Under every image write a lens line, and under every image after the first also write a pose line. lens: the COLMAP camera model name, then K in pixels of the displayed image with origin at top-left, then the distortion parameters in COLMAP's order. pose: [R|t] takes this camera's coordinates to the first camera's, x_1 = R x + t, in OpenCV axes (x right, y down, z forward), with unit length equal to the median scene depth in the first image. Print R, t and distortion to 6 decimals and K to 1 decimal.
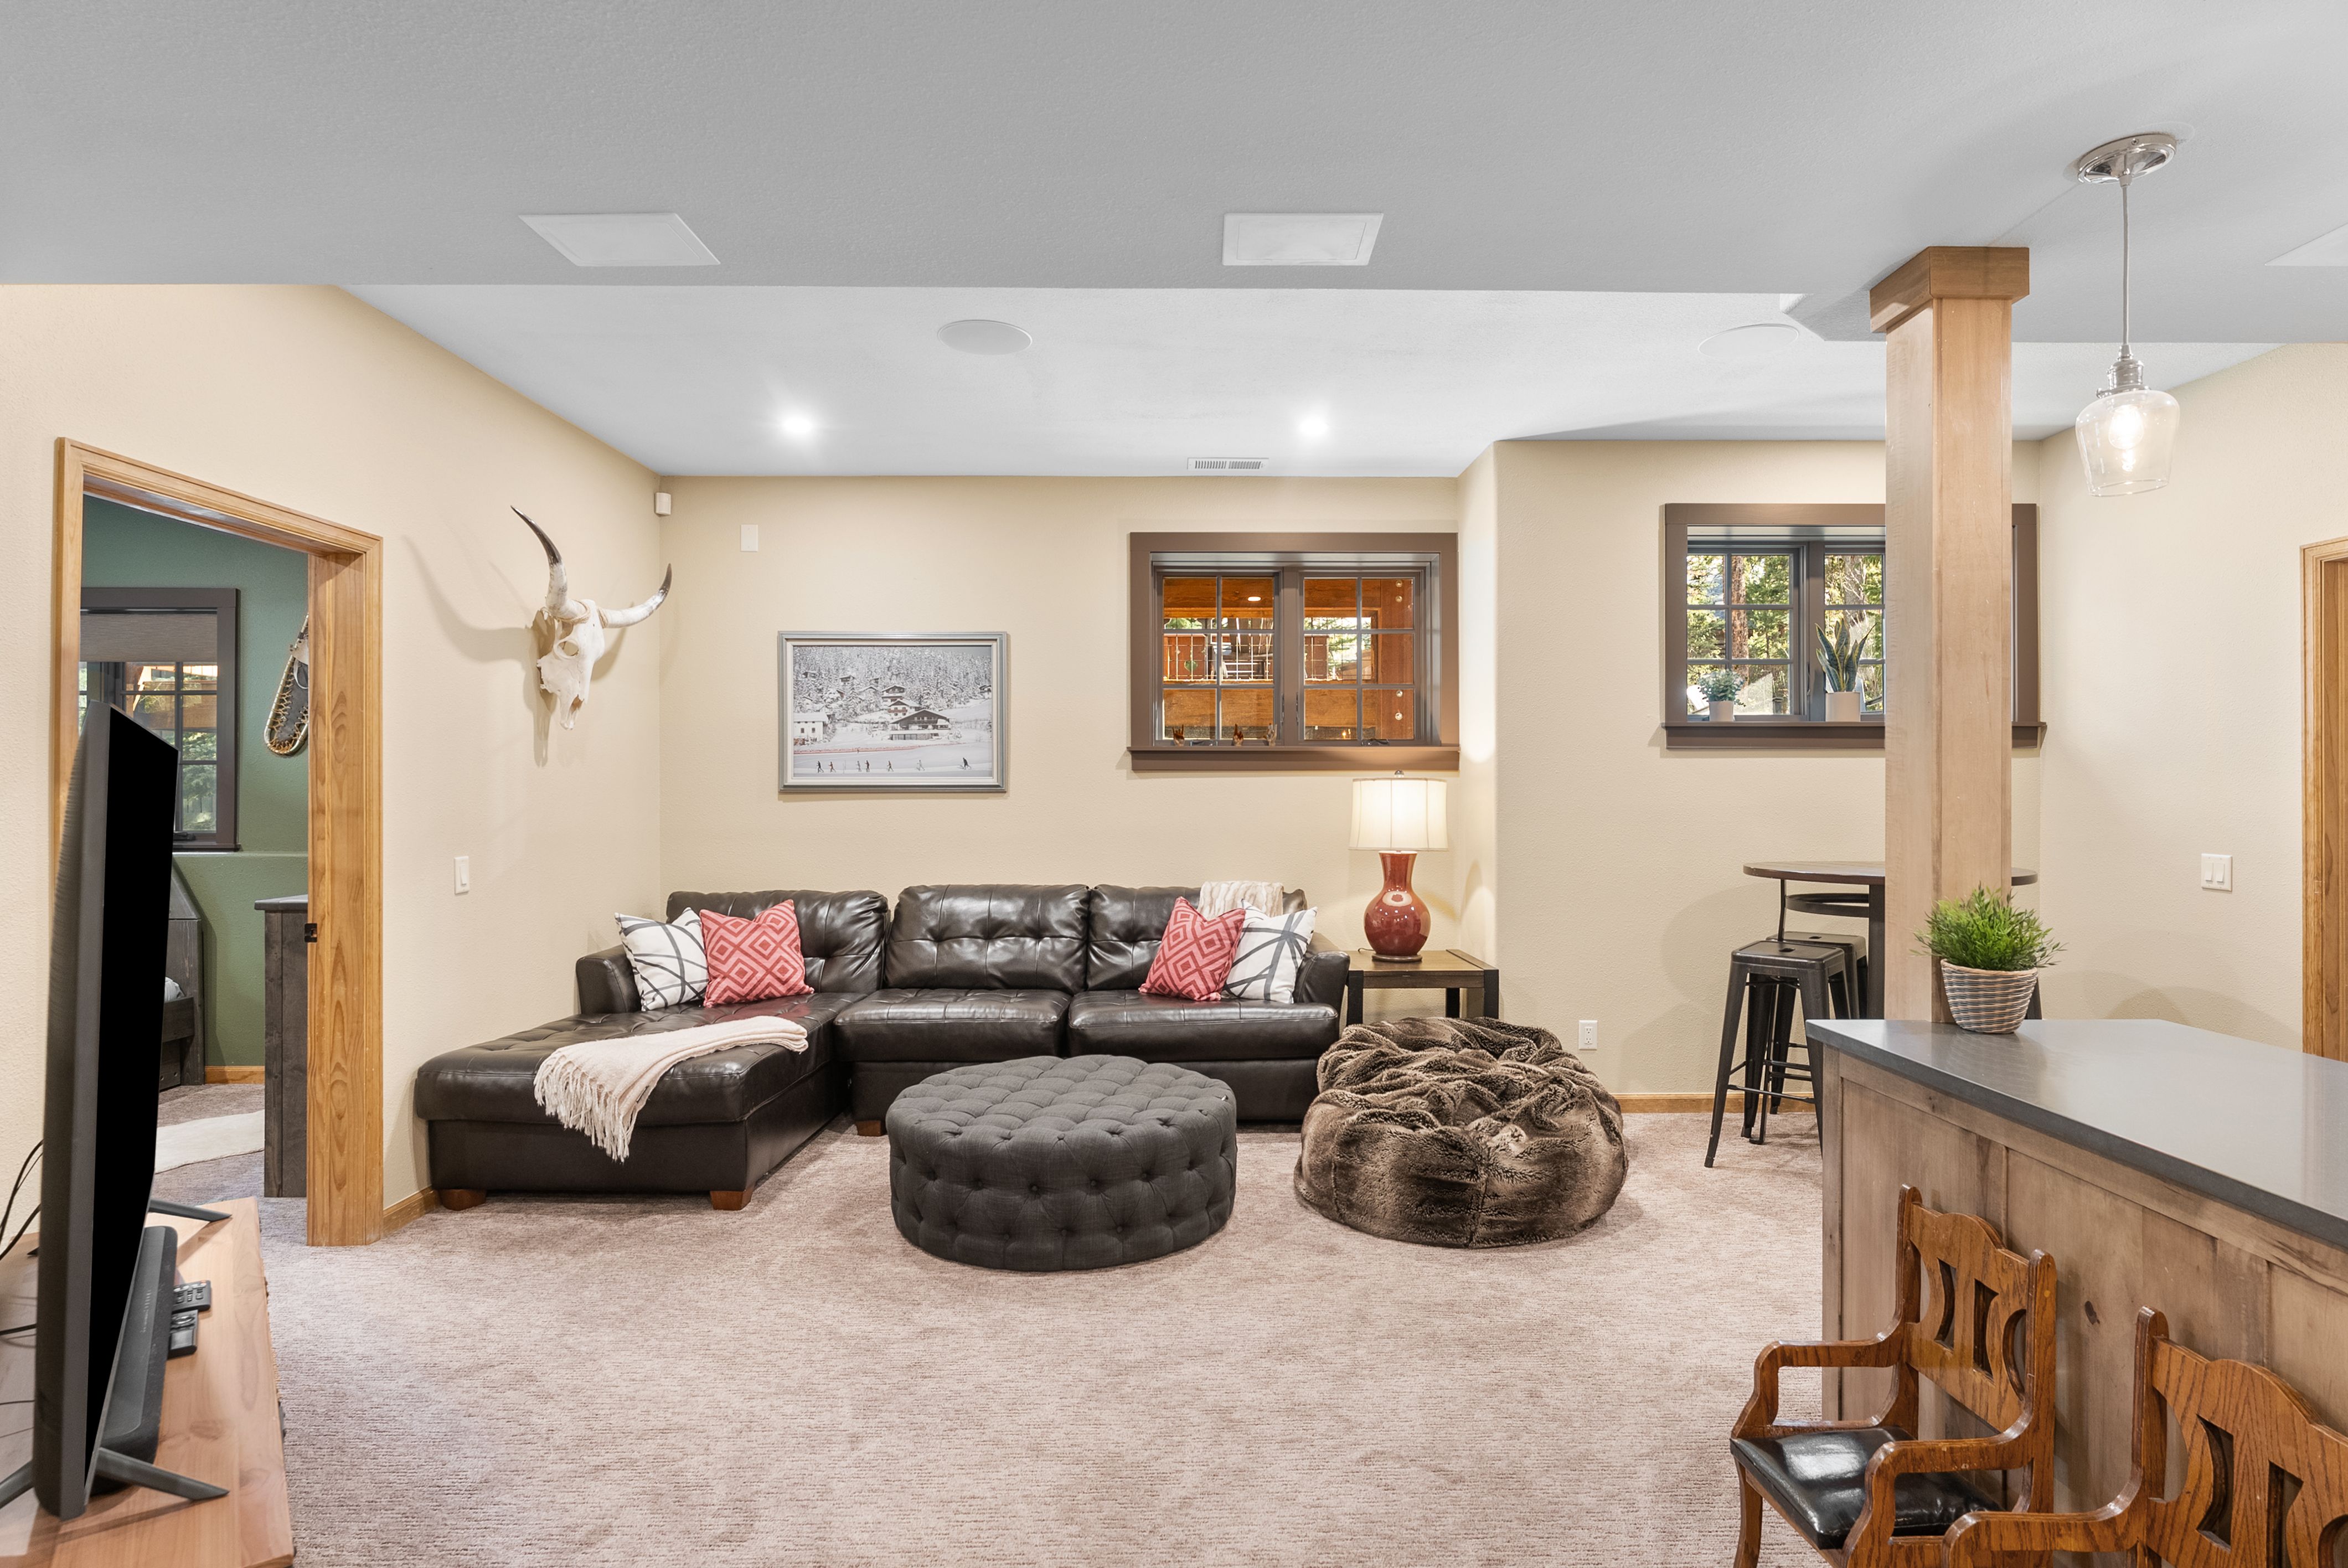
lens RADIAL K [[1231.4, 0, 1175.8], [0, 1231.4, 783.3], [0, 0, 1]] dist [-0.007391, -0.000826]
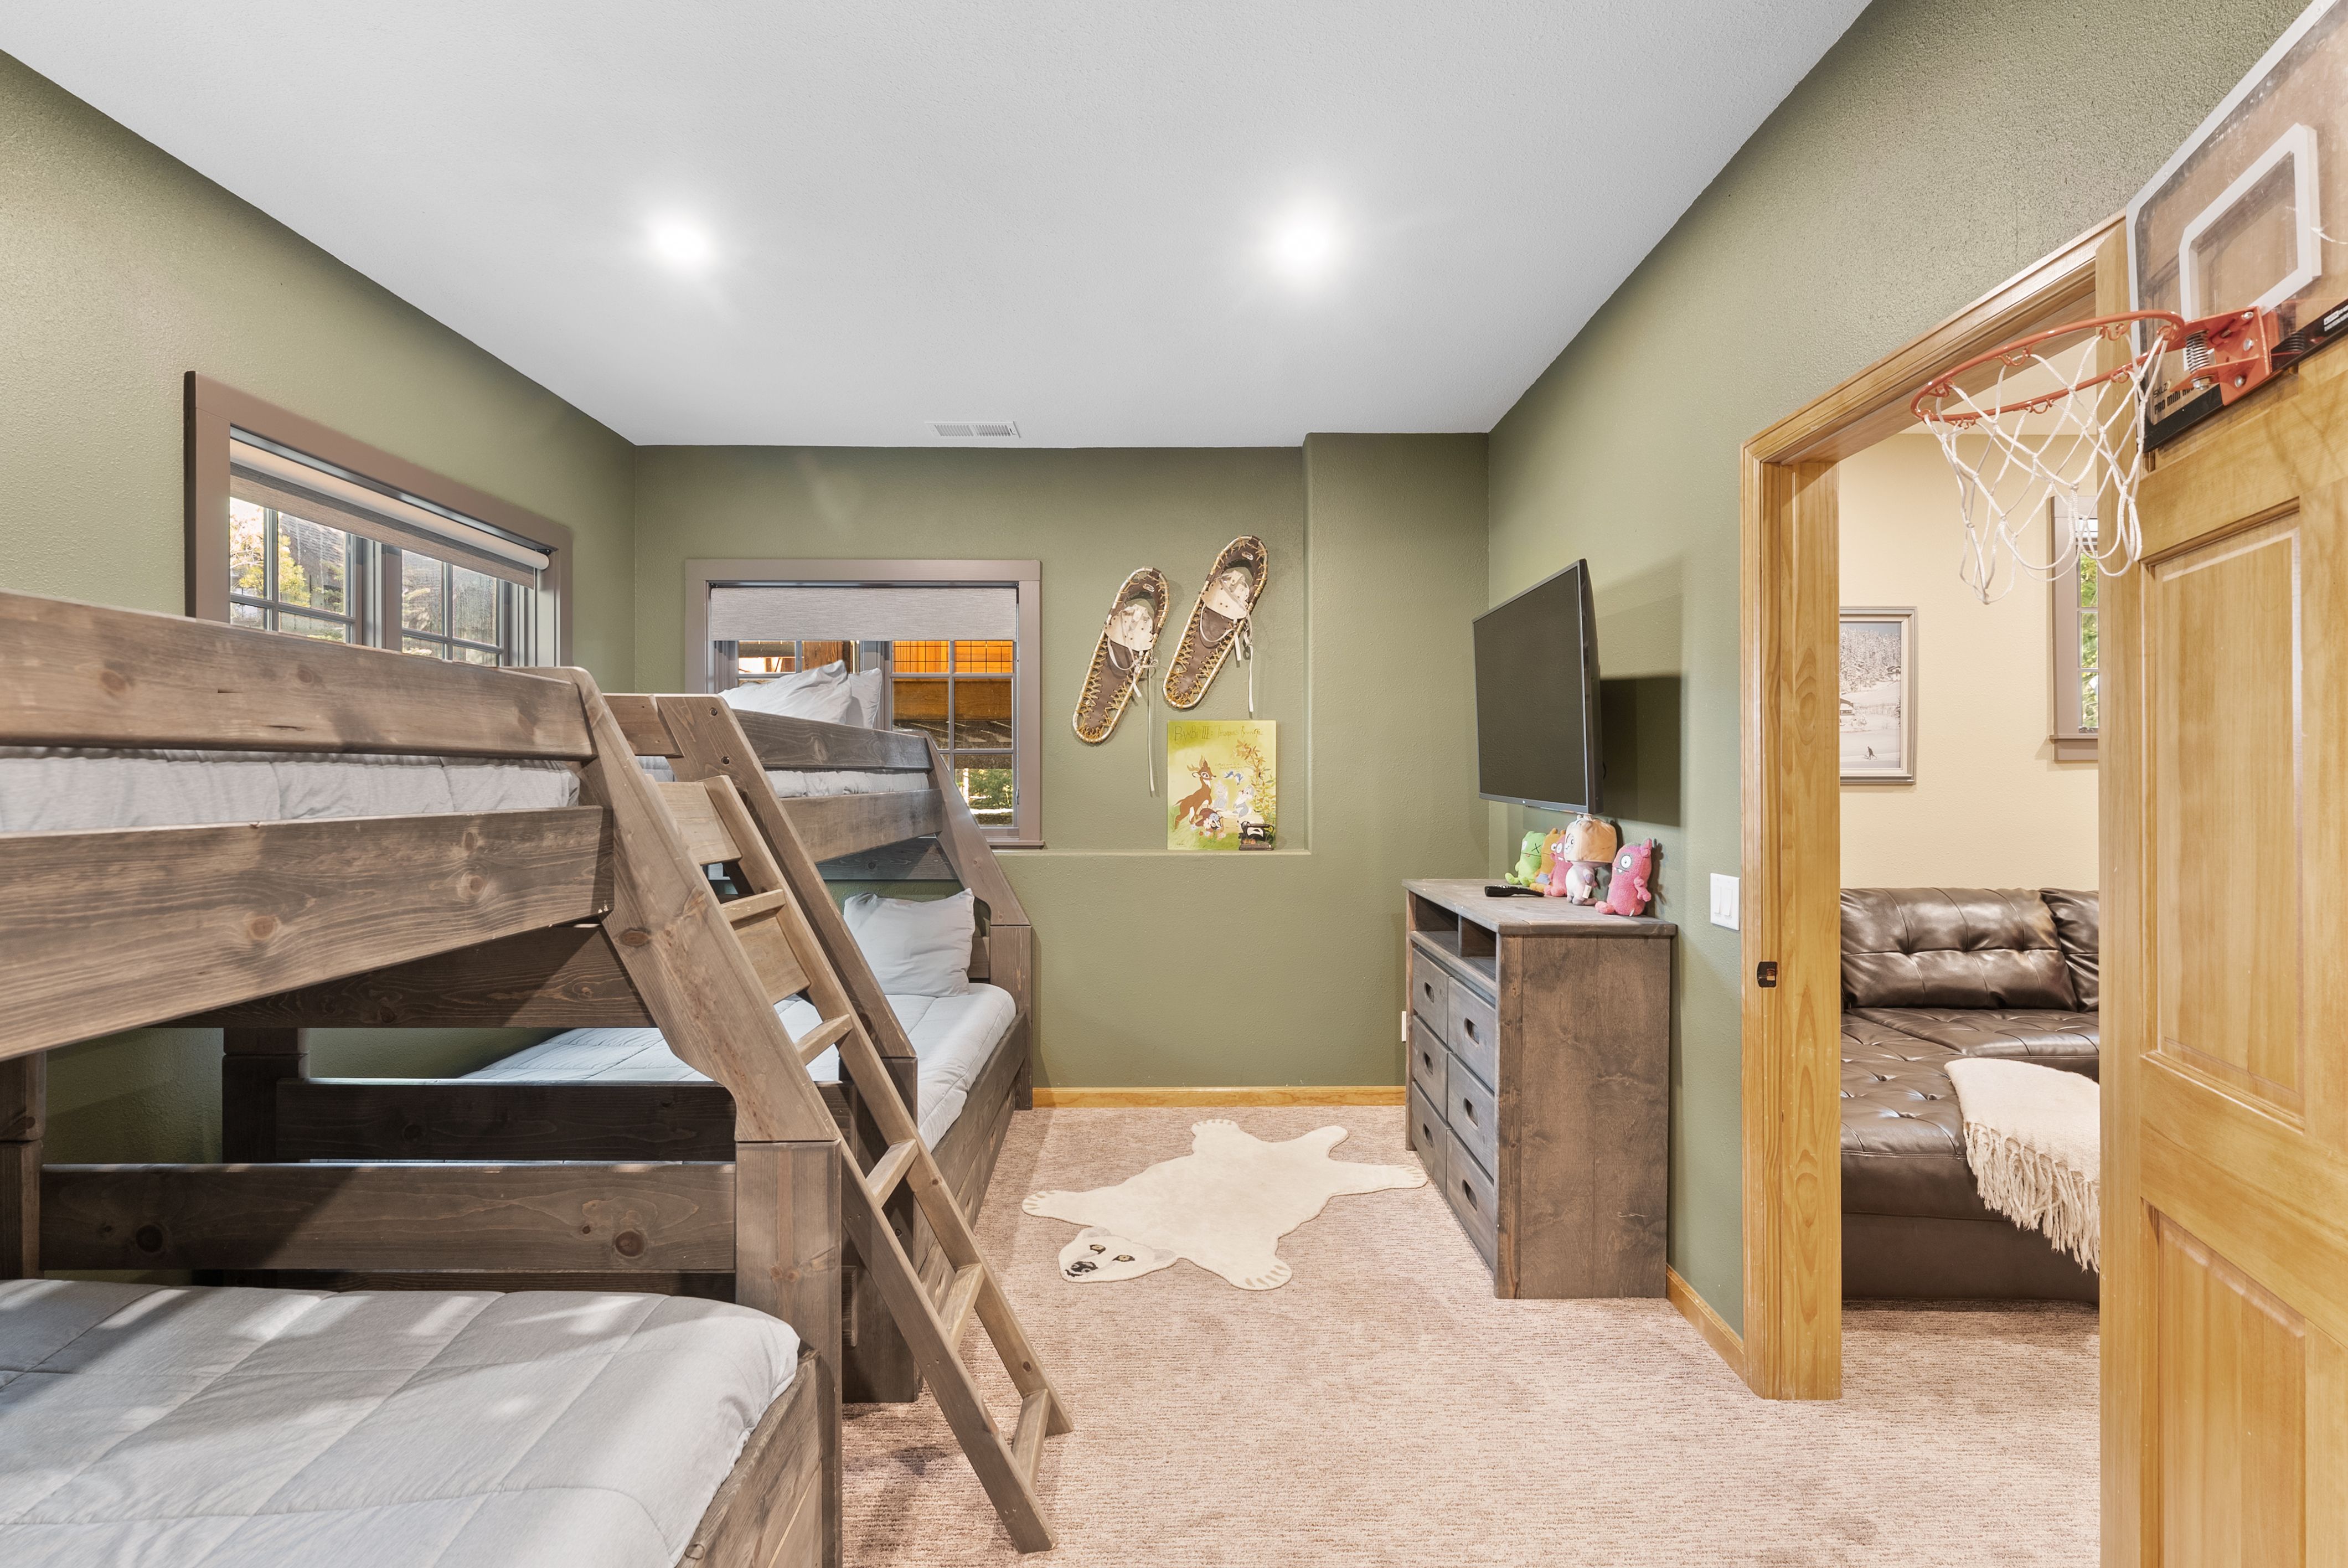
lens RADIAL K [[1038.8, 0, 1174.5], [0, 1038.8, 772.5], [0, 0, 1]] dist [0.000452, 0.000061]
pose [[0.999963, 0.000368, -0.008592, -0.945515], [-0.000406, 0.999990, -0.004389, 0.002693], [0.008590, 0.004392, 0.999953, 0.328894]]
